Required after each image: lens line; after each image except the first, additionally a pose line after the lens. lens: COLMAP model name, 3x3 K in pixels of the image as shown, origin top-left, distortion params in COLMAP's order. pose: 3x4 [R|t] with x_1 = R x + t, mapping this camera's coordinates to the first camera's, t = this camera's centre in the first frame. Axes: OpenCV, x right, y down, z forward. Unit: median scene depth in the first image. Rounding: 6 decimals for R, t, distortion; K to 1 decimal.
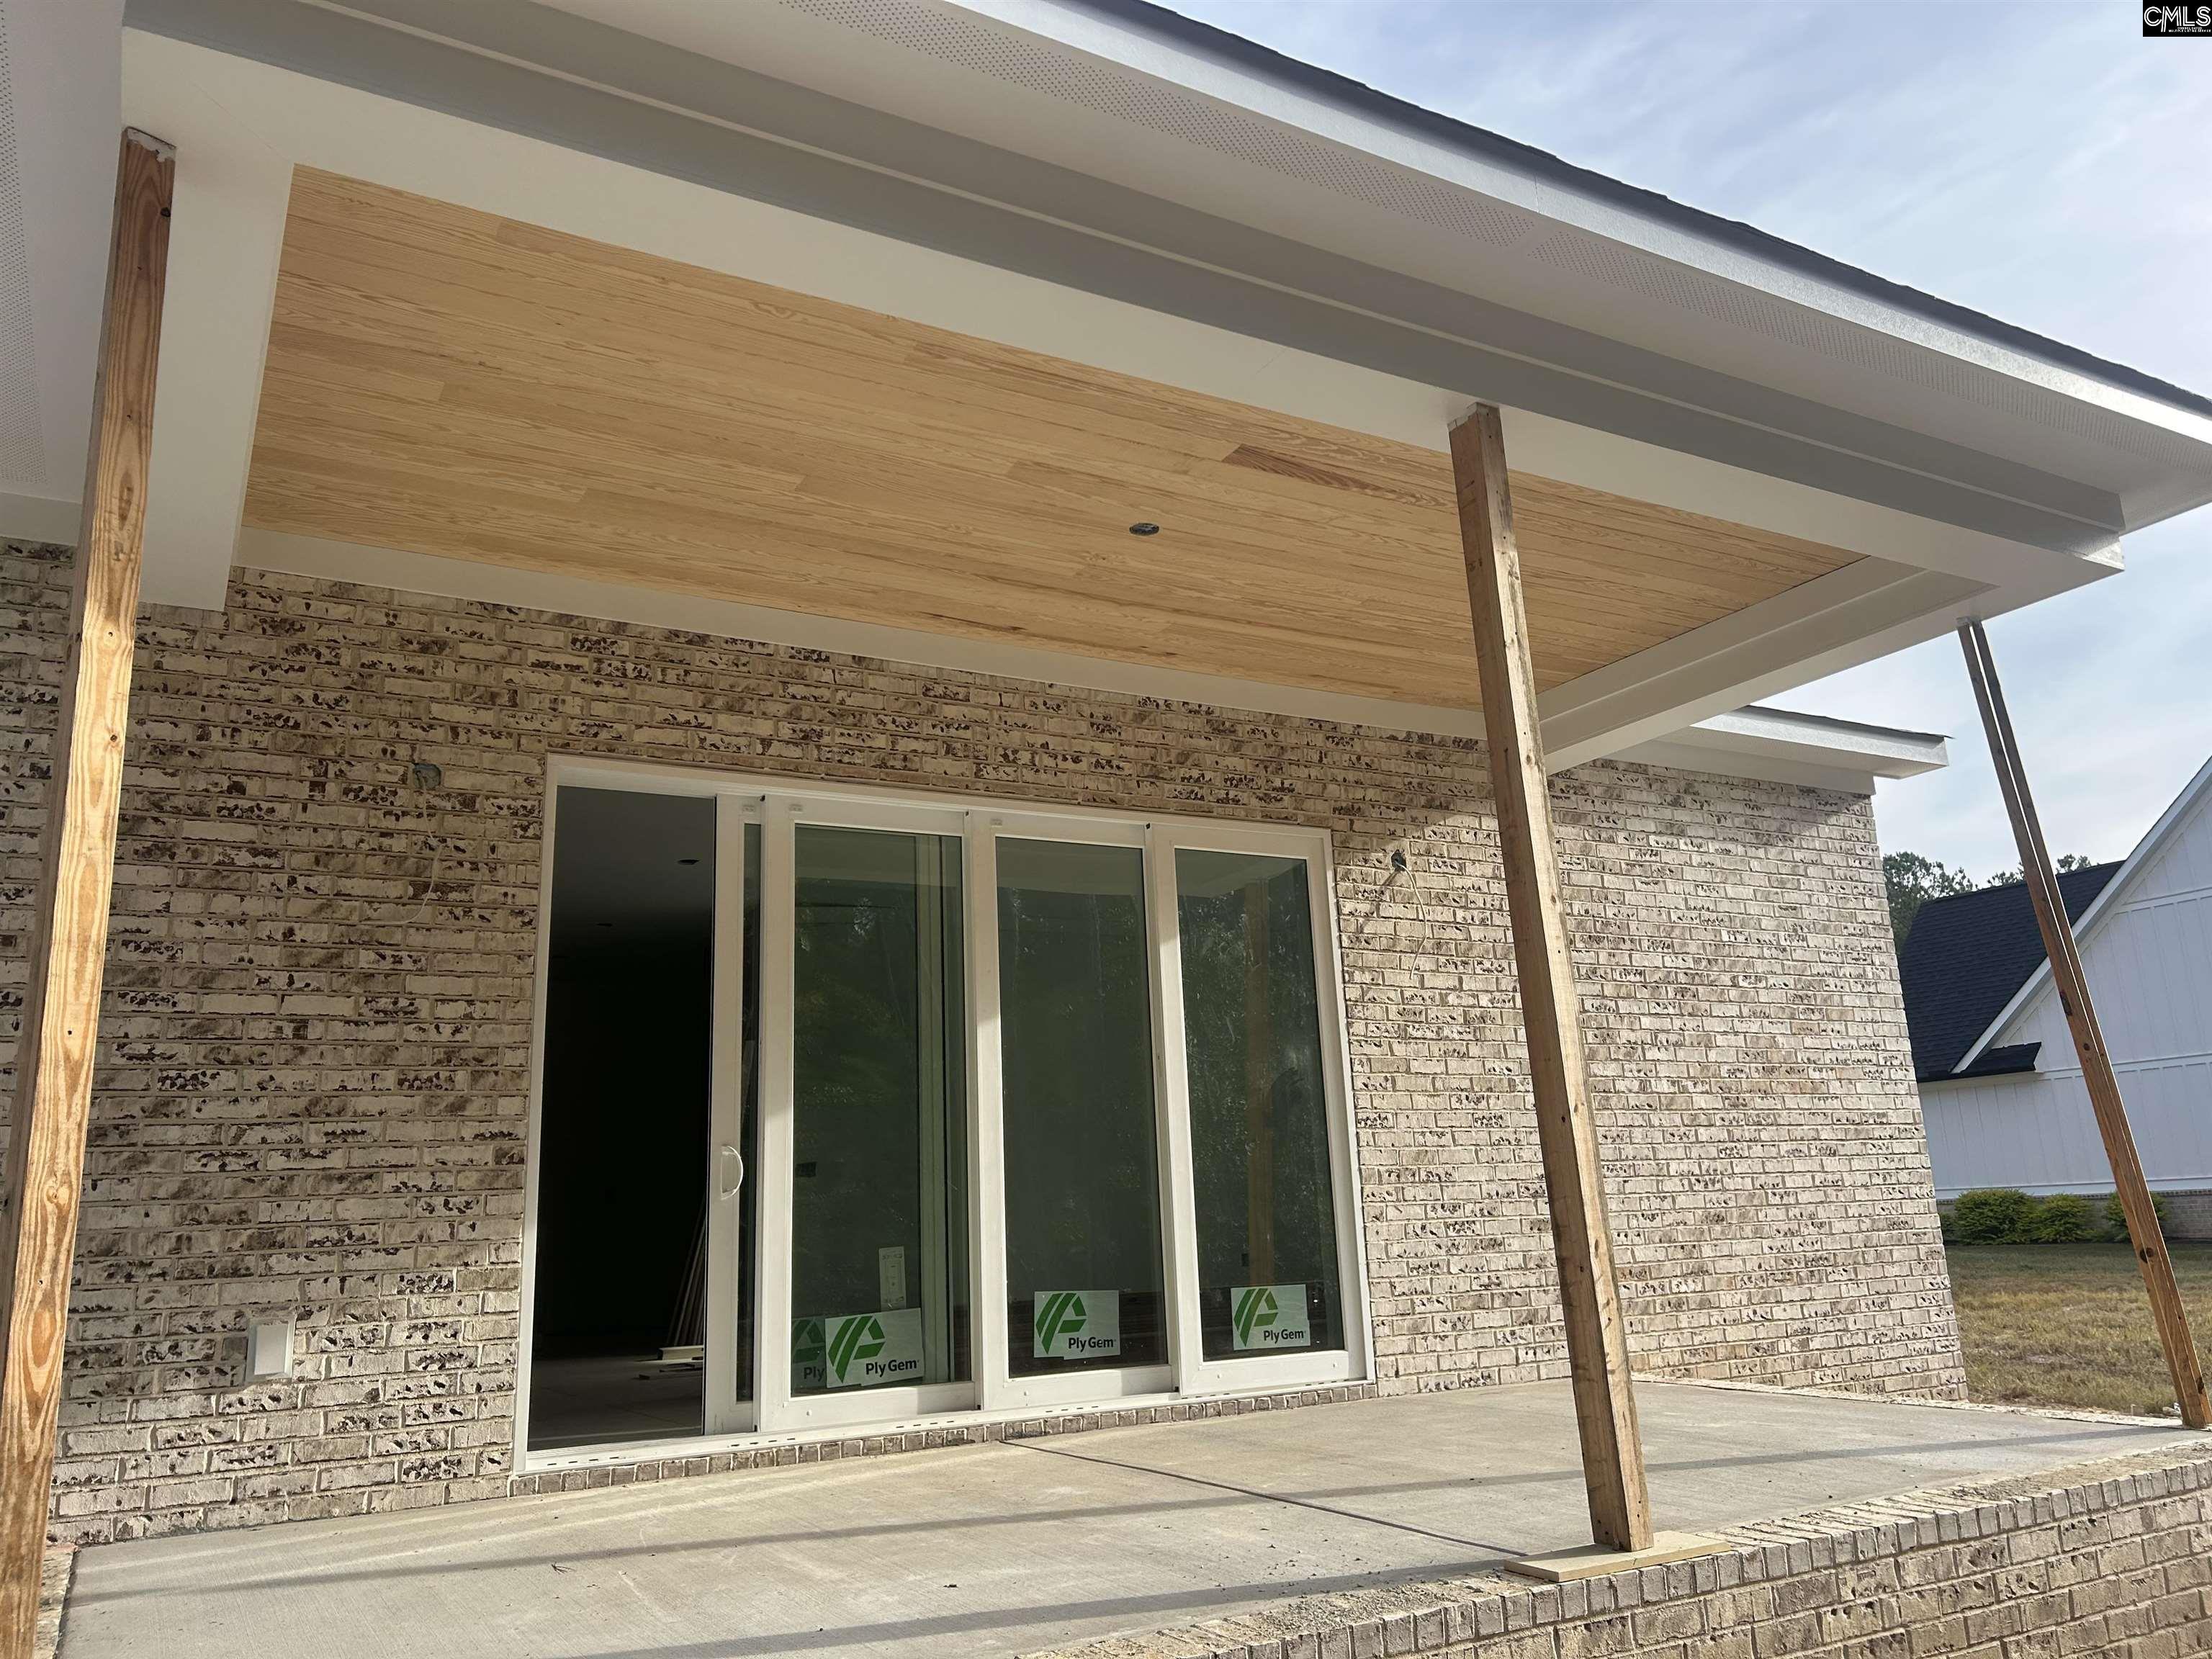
lens RADIAL K [[1653.6, 0, 1125.8], [0, 1653.6, 812.1], [0, 0, 1]] dist [0.051620, -0.051288]
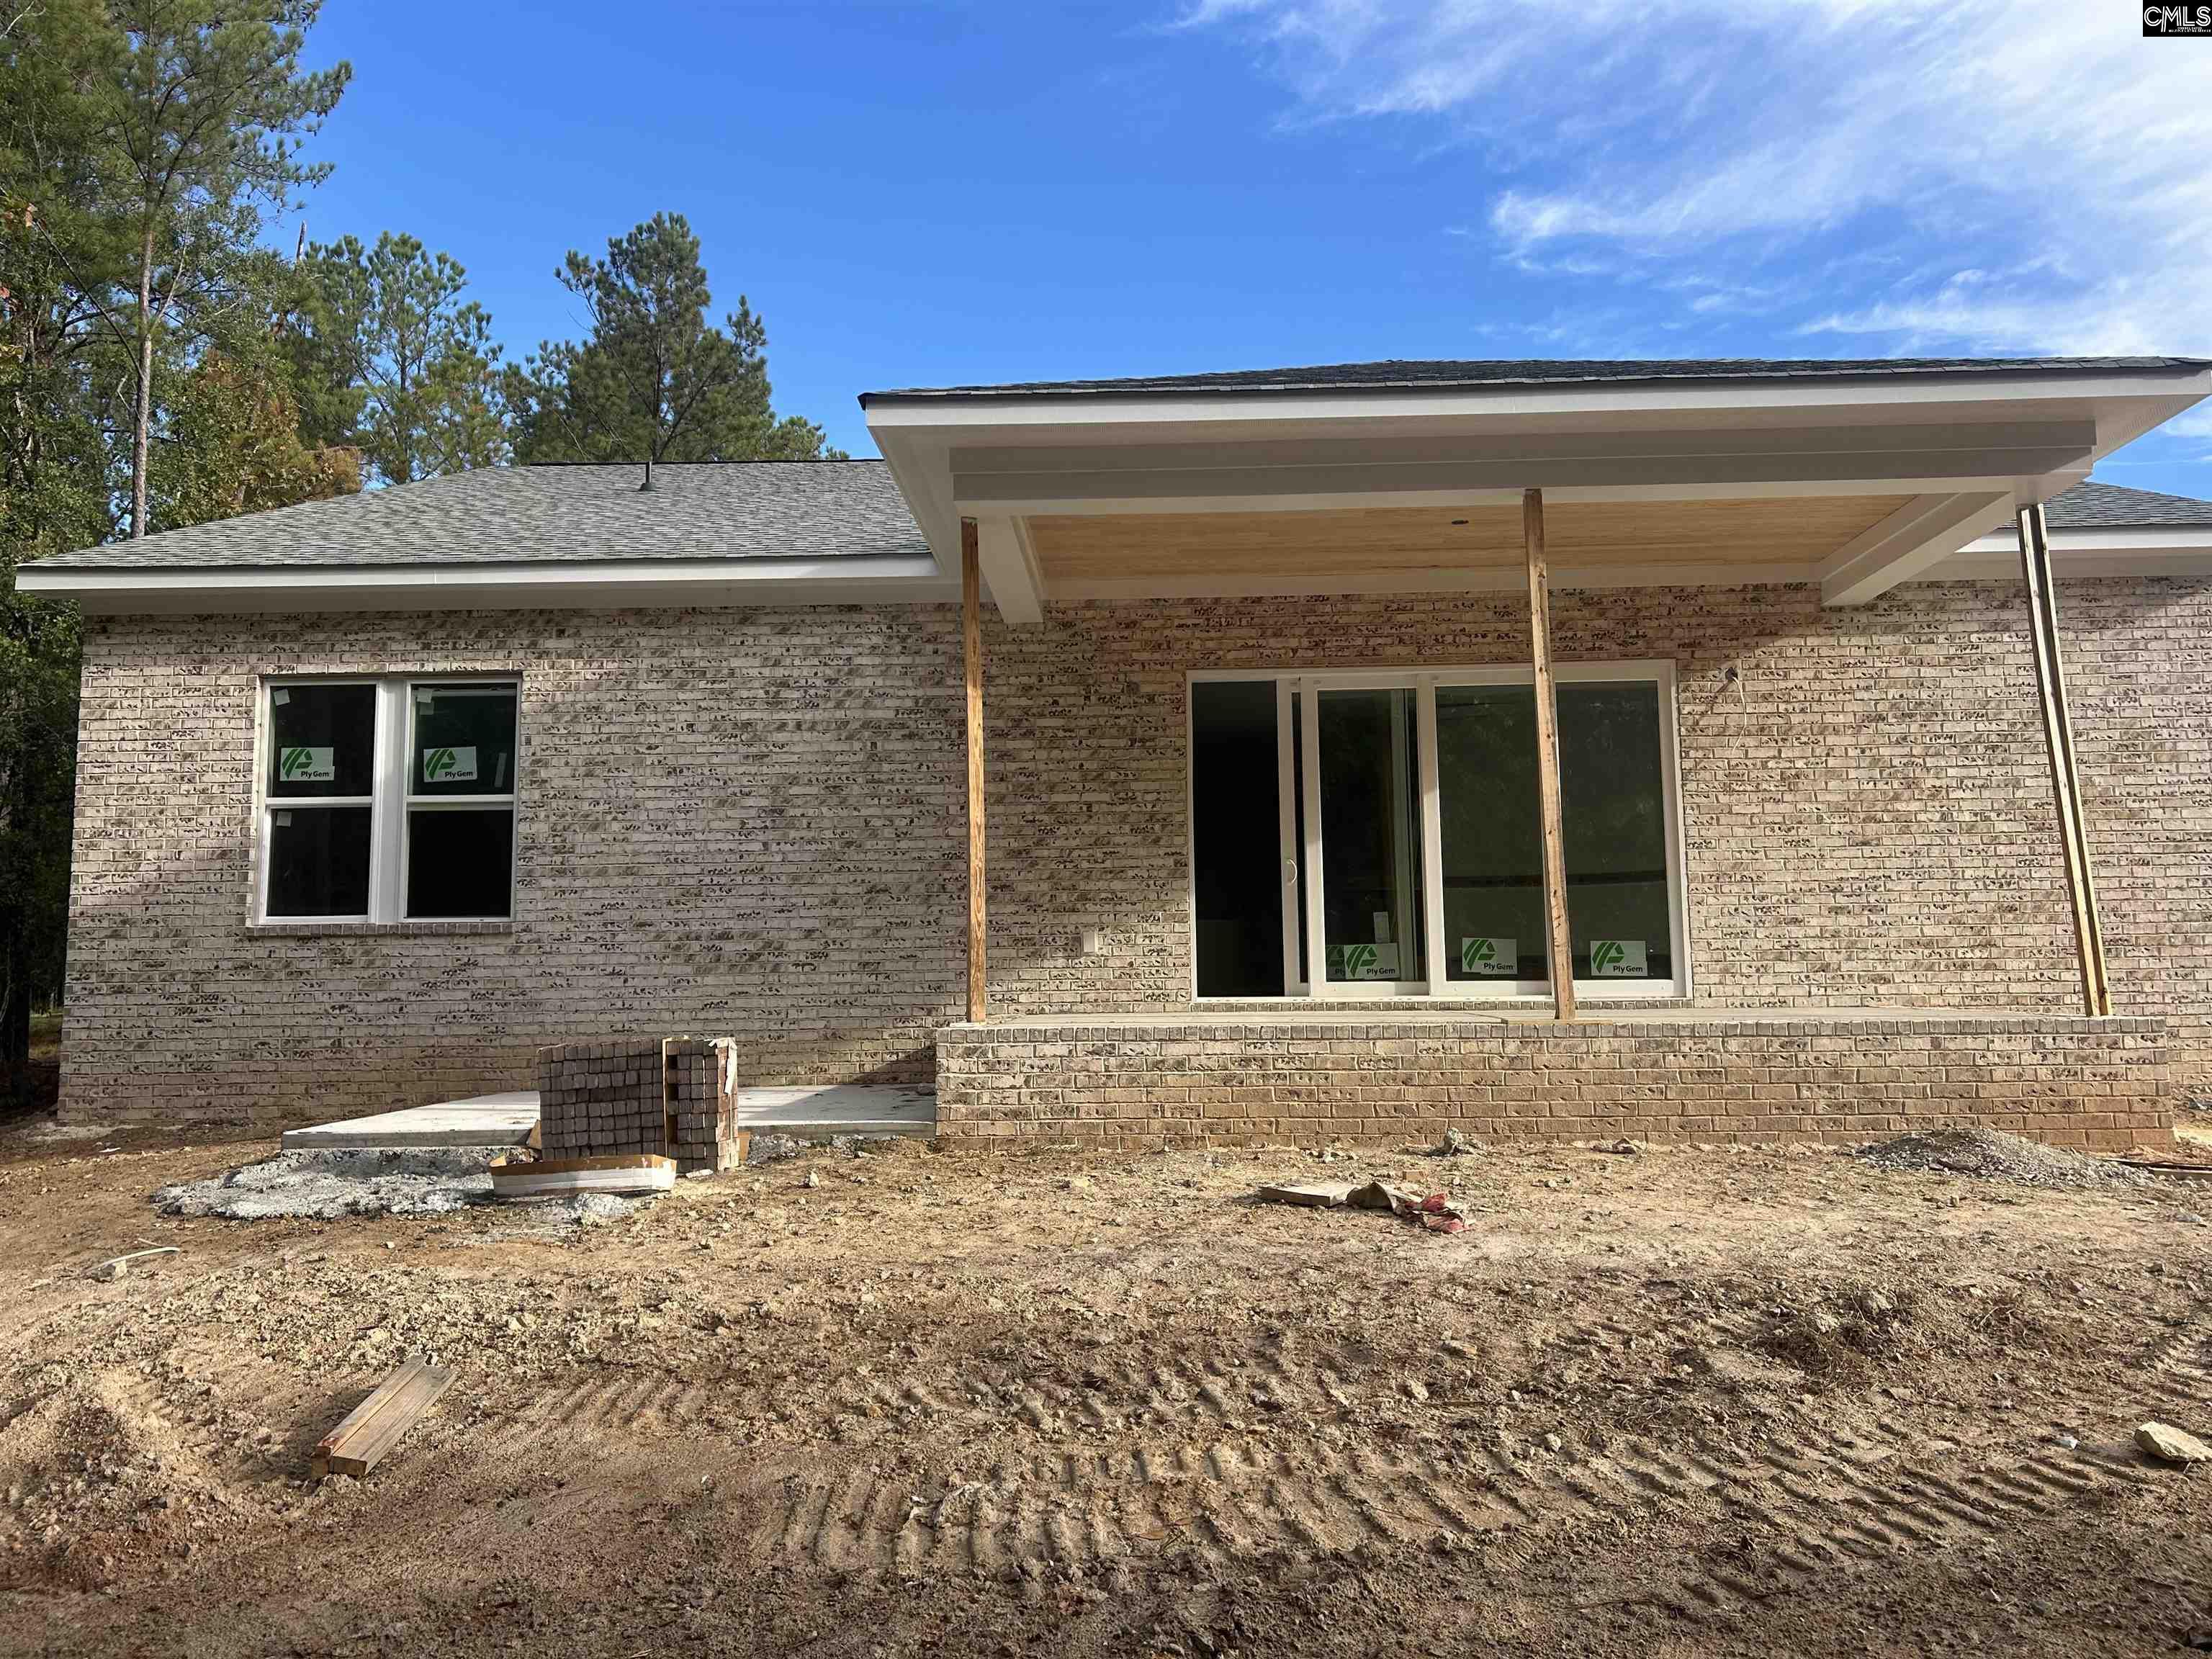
lens RADIAL K [[1653.6, 0, 1107.7], [0, 1653.6, 830.3], [0, 0, 1]] dist [0.051620, -0.051288]
pose [[0.848485, -0.018170, -0.528907, 0.553392], [0.103922, 0.985673, 0.132852, -0.104770], [0.518915, -0.167688, 0.838217, -0.677029]]
